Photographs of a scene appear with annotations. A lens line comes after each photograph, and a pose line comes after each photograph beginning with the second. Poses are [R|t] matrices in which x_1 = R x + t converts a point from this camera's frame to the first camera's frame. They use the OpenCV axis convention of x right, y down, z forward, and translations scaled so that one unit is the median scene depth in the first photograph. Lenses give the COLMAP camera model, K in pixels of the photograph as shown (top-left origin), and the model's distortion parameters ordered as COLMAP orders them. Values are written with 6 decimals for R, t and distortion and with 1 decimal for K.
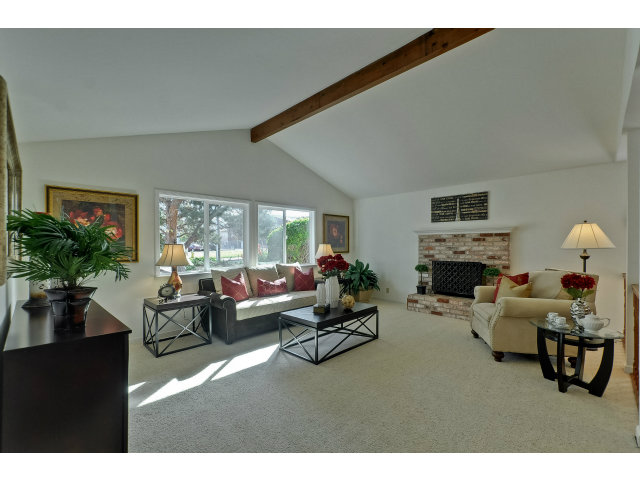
lens RADIAL K [[286.4, 0, 317.1], [0, 286.4, 248.3], [0, 0, 1]] dist [0.002112, -0.000299]
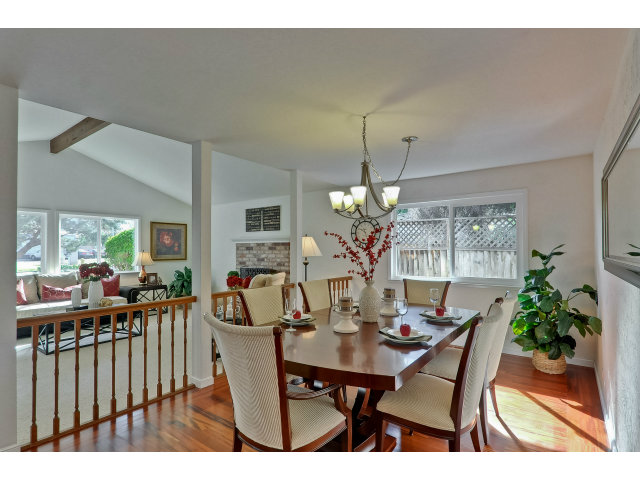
lens RADIAL K [[330.1, 0, 315.2], [0, 330.1, 246.6], [0, 0, 1]] dist [0.004085, 0.000363]
pose [[0.992842, 0.004095, 0.119366, 0.547121], [-0.001418, 0.999746, -0.022501, -0.007379], [-0.119427, 0.022171, 0.992595, -0.281573]]
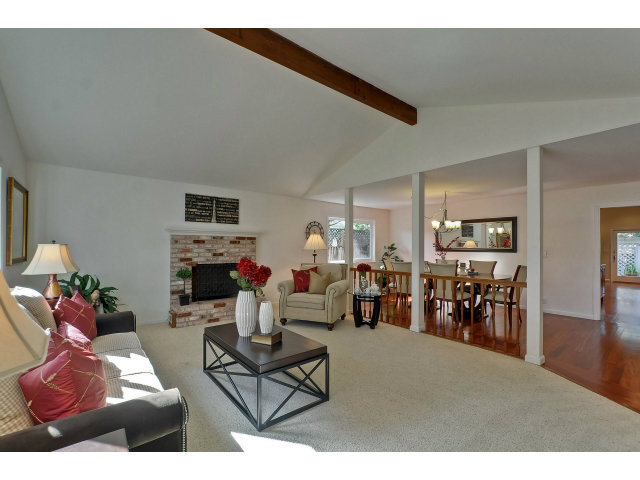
lens RADIAL K [[286.4, 0, 320.3], [0, 286.4, 243.3], [0, 0, 1]] dist [0.002112, -0.000299]
pose [[0.091534, 0.008732, 0.995764, -0.465408], [0.002626, 0.999956, -0.009010, -0.014371], [-0.995798, 0.003439, 0.091507, 0.546722]]
